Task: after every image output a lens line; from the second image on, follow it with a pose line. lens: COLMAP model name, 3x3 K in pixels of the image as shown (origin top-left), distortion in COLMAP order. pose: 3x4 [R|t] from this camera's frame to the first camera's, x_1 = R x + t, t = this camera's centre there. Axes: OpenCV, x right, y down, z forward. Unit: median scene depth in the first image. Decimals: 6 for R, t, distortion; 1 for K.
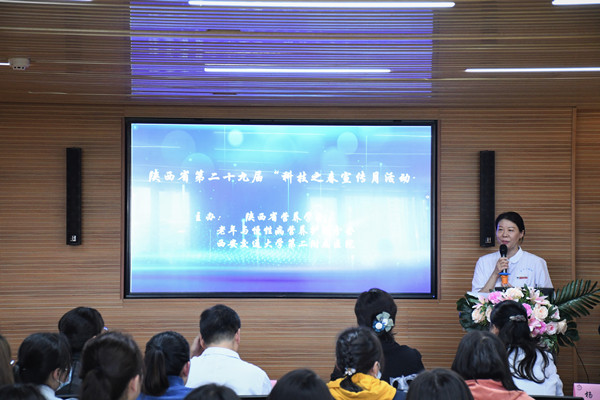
lens RADIAL K [[1459.8, 0, 300.0], [0, 1459.8, 200.0], [0, 0, 1]] dist [0.687194, 0.334209]
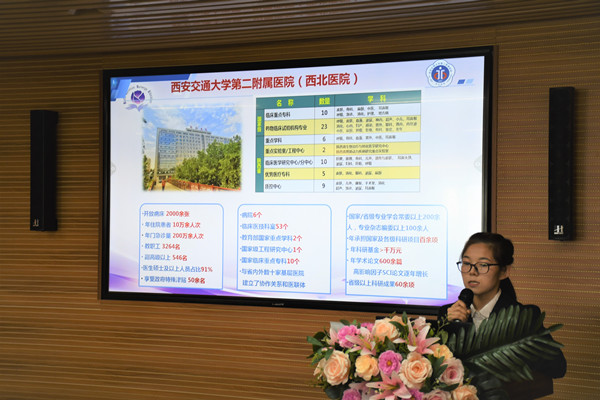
lens RADIAL K [[1066.7, 0, 300.0], [0, 1066.7, 200.0], [0, 0, 1]] dist [0.339352, -0.041875]
pose [[0.880475, -0.004181, -0.474073, 0.249721], [0.005554, 0.999983, 0.001495, 0.013276], [0.474059, -0.003950, 0.880484, 0.539781]]
